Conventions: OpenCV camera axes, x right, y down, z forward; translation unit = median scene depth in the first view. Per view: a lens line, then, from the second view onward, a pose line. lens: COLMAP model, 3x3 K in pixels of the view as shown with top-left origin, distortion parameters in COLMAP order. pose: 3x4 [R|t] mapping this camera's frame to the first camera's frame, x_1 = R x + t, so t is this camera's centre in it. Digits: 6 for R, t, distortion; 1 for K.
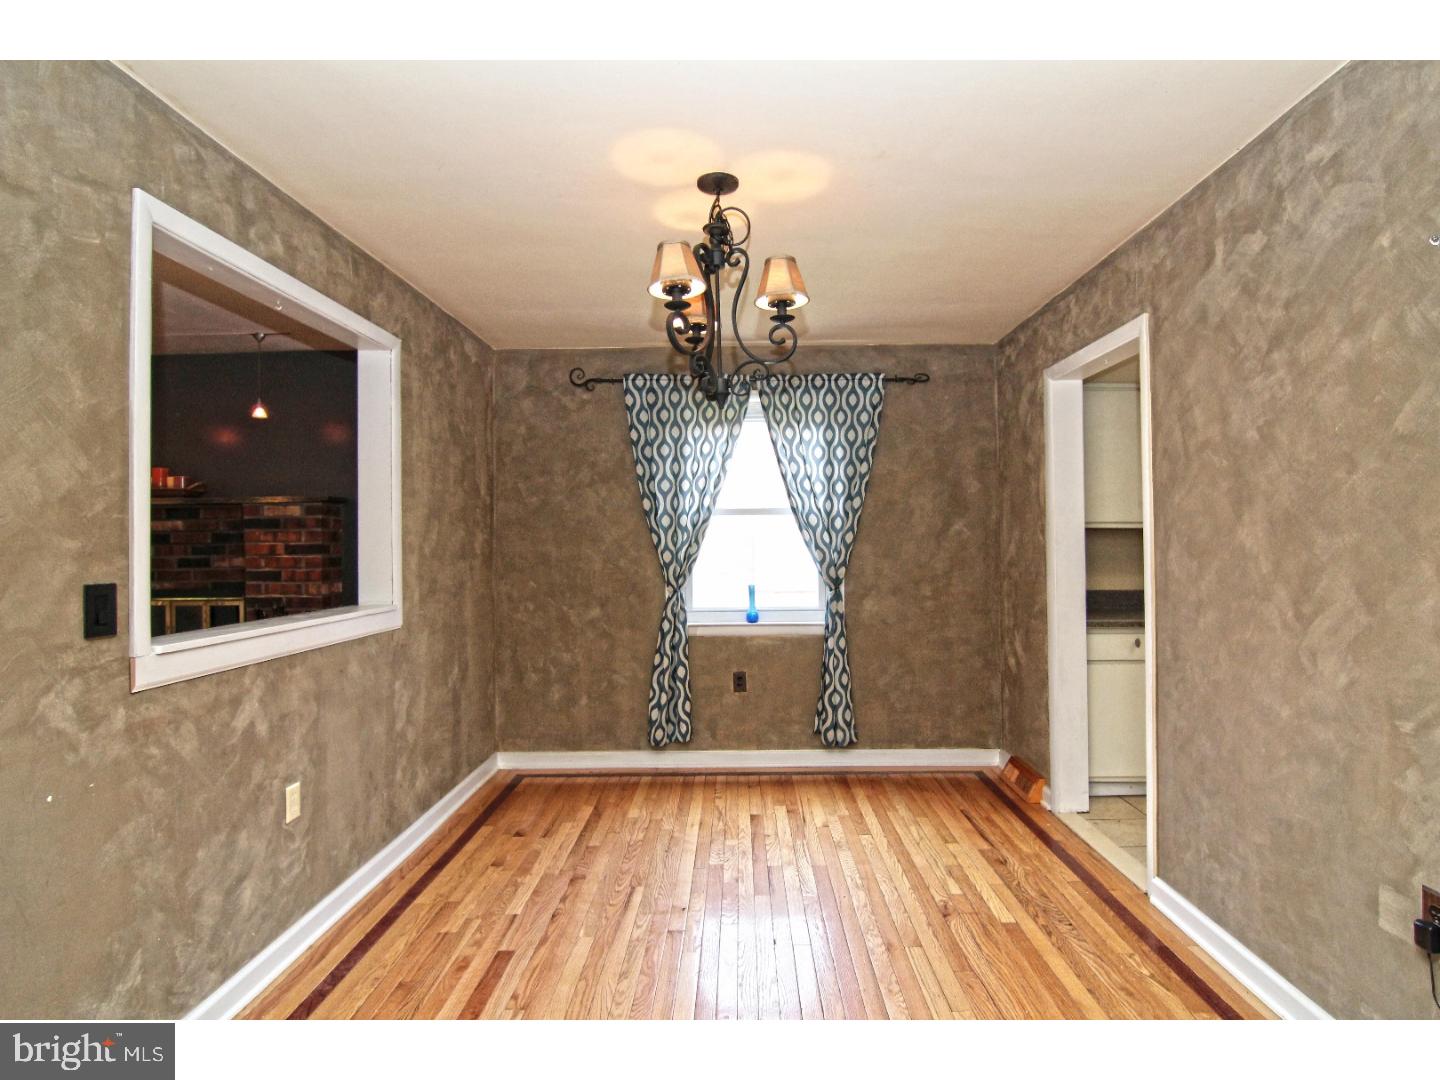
lens RADIAL K [[769.4, 0, 728.1], [0, 769.4, 548.5], [0, 0, 1]] dist [-0.009845, -0.004022]
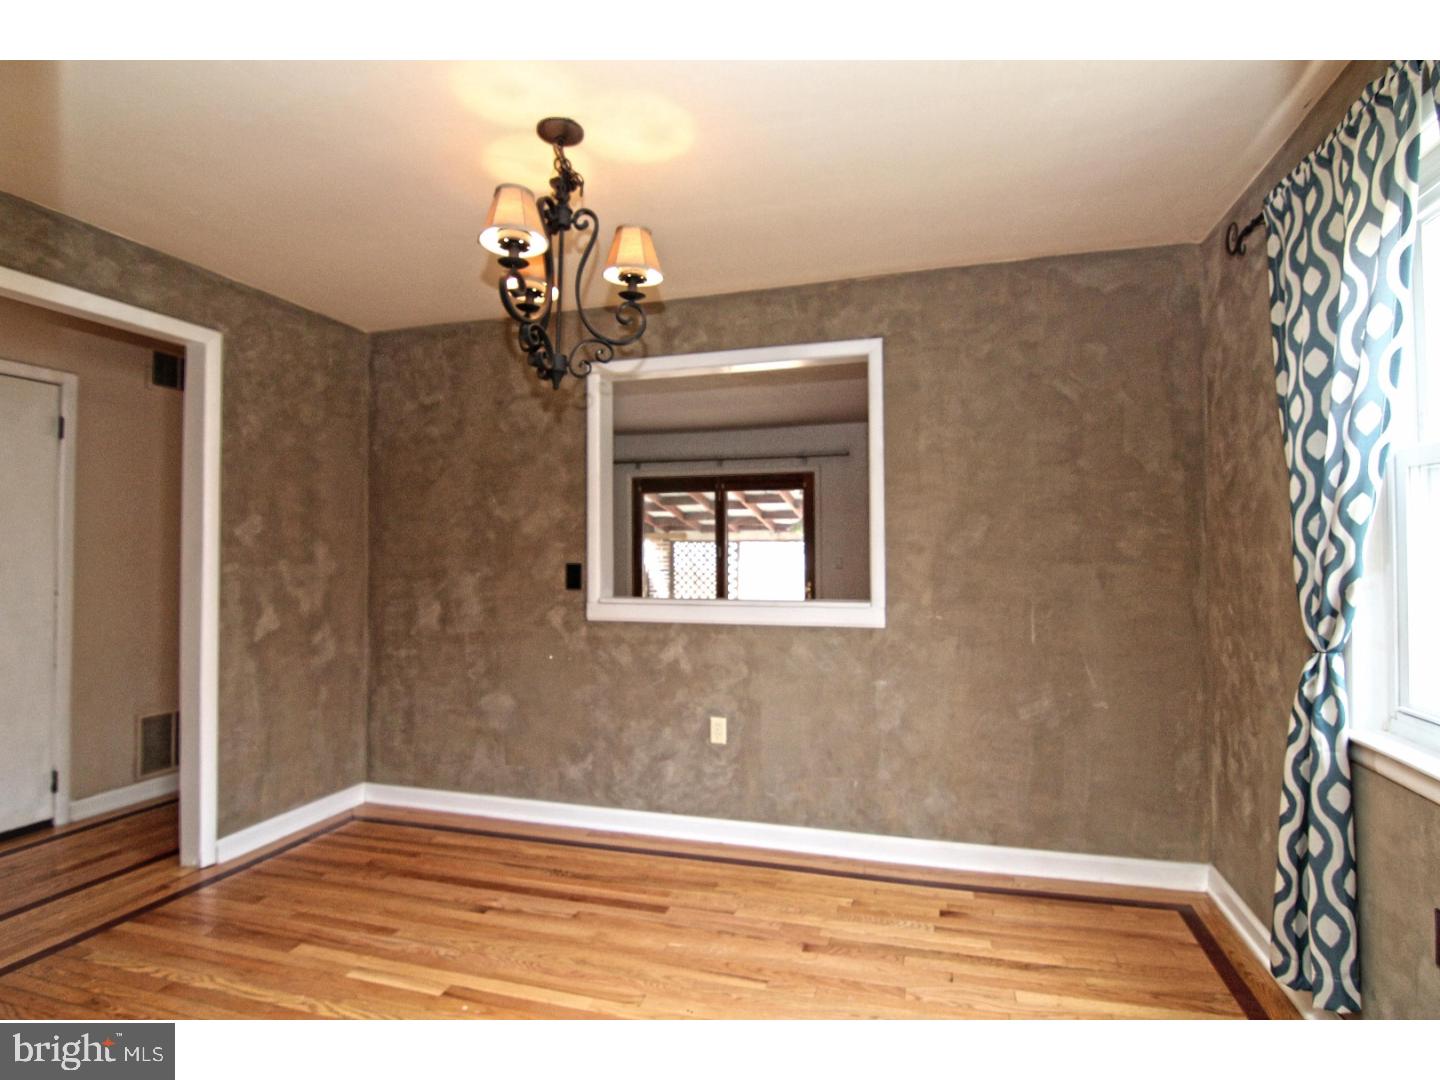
lens RADIAL K [[769.4, 0, 721.7], [0, 769.4, 538.2], [0, 0, 1]] dist [-0.009845, -0.004022]
pose [[-0.285798, -0.008583, -0.958251, 0.850855], [-0.000402, 0.999961, -0.008837, -0.004200], [0.958290, -0.002141, -0.285790, 1.566515]]
